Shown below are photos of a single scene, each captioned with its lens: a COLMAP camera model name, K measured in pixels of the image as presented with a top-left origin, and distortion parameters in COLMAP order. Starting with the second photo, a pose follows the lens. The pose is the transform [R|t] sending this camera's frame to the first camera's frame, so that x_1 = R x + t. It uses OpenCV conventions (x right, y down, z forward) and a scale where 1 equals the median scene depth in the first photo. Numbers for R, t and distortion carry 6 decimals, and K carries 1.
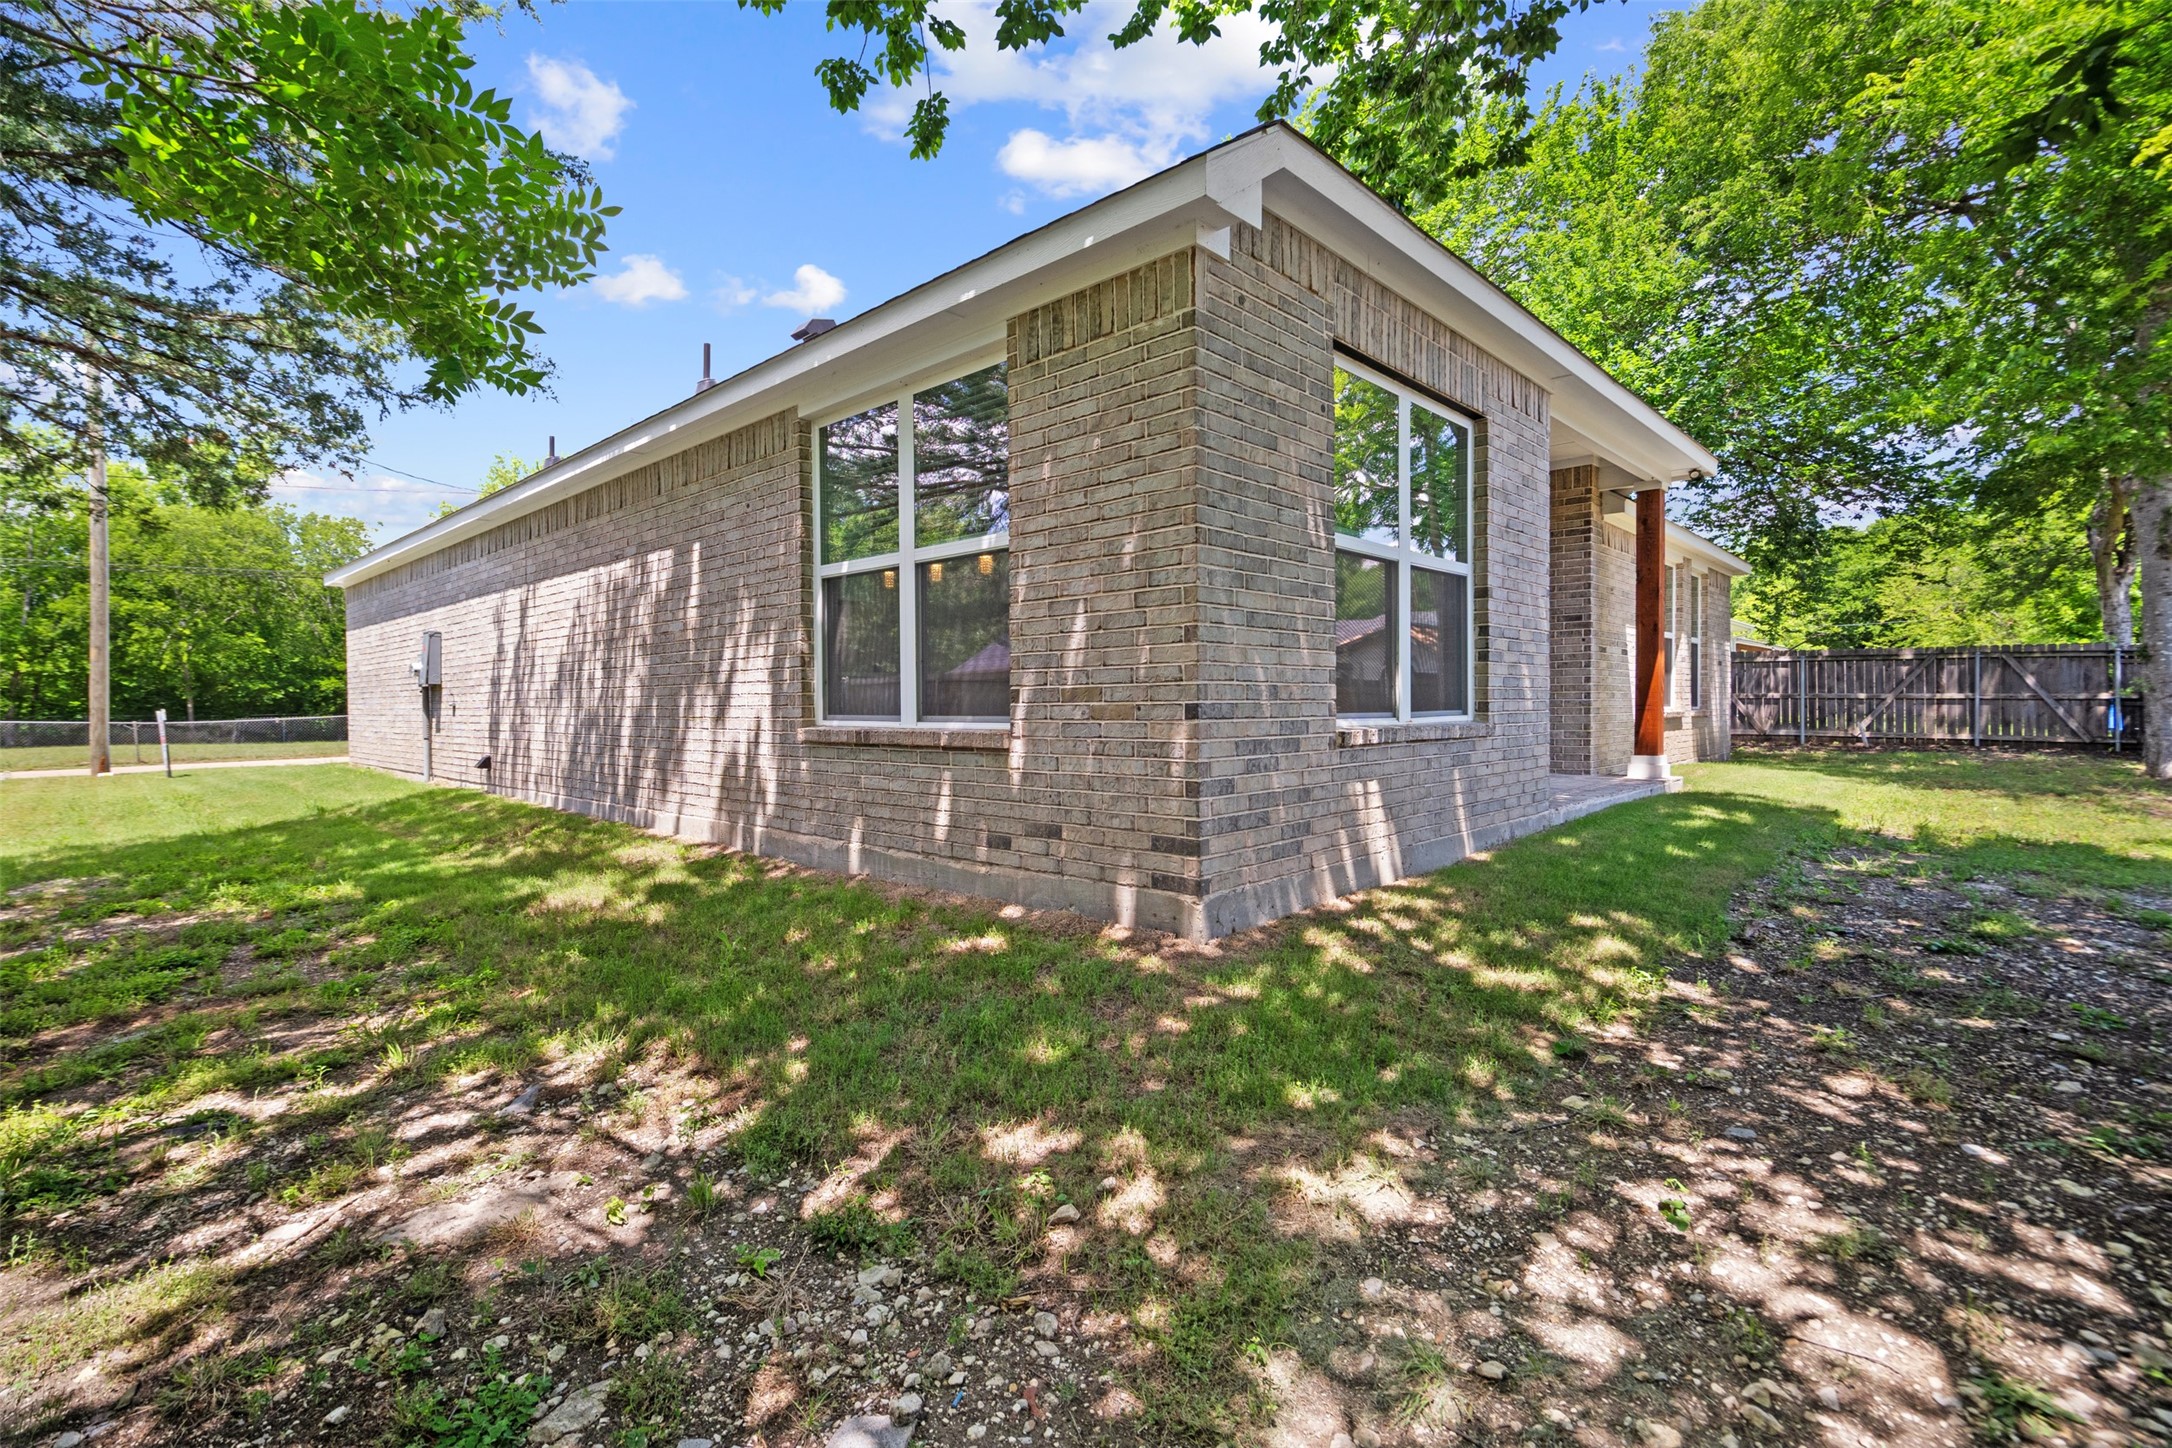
lens RADIAL K [[1004.0, 0, 1092.4], [0, 1004.0, 678.6], [0, 0, 1]] dist [-0.008201, 0.005610]
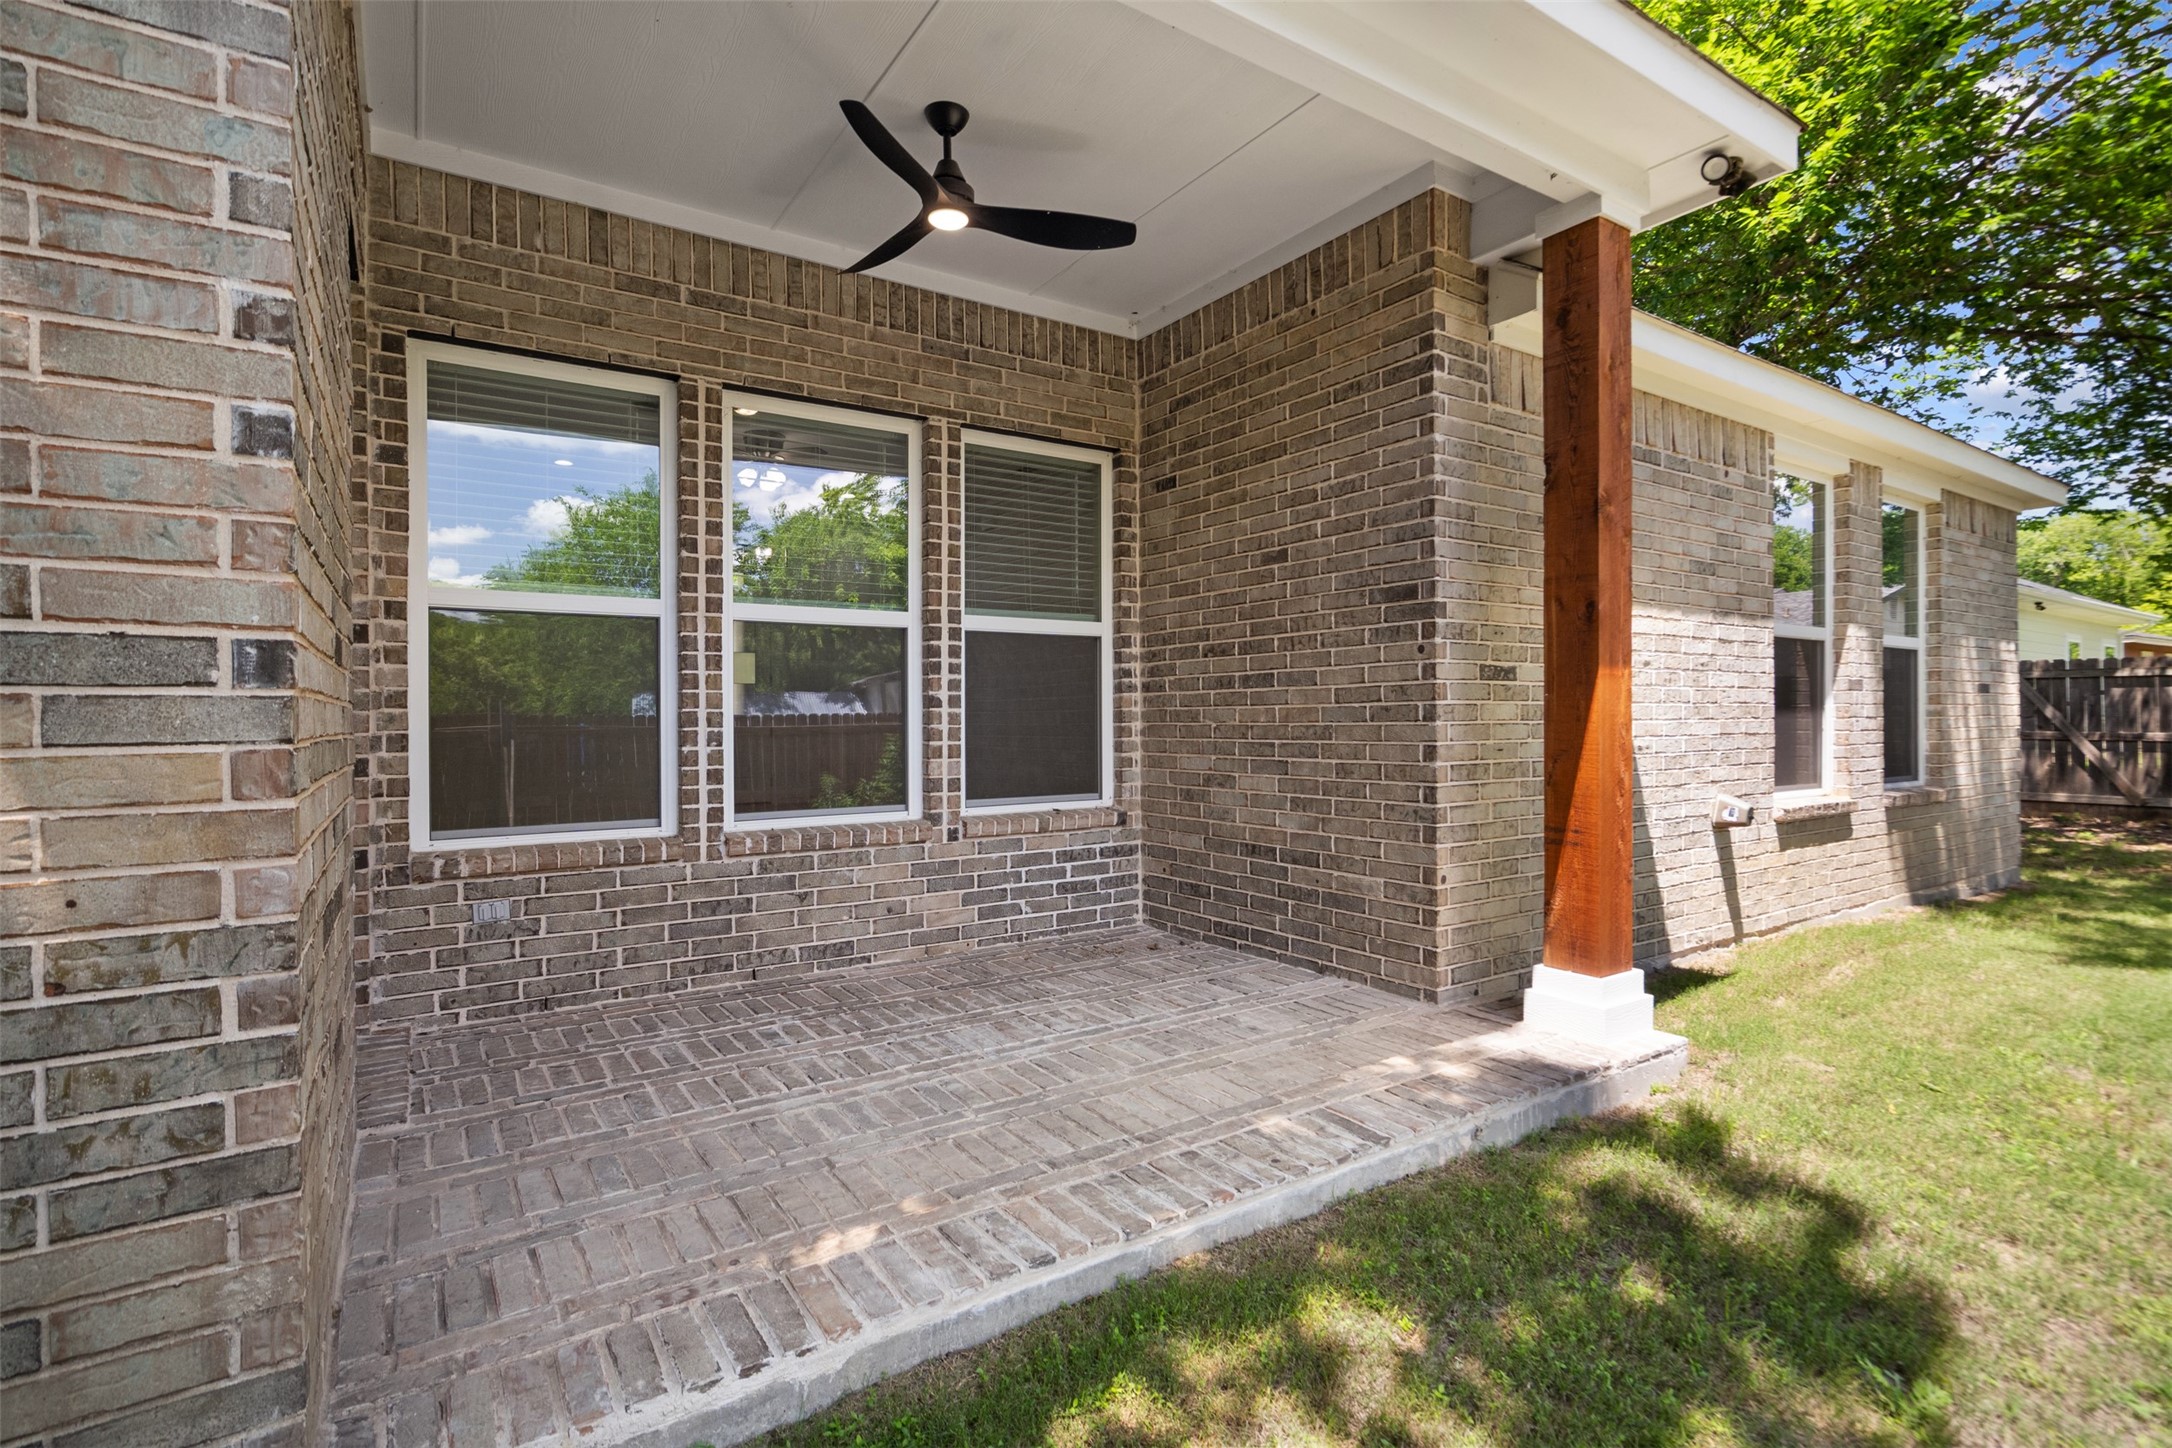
lens RADIAL K [[1013.2, 0, 1079.1], [0, 1013.2, 689.8], [0, 0, 1]] dist [0.001876, 0.000024]
pose [[0.968351, -0.011380, -0.249334, 0.460663], [0.011177, 0.999935, -0.002230, -0.023650], [0.249343, -0.000628, 0.968415, 0.591245]]
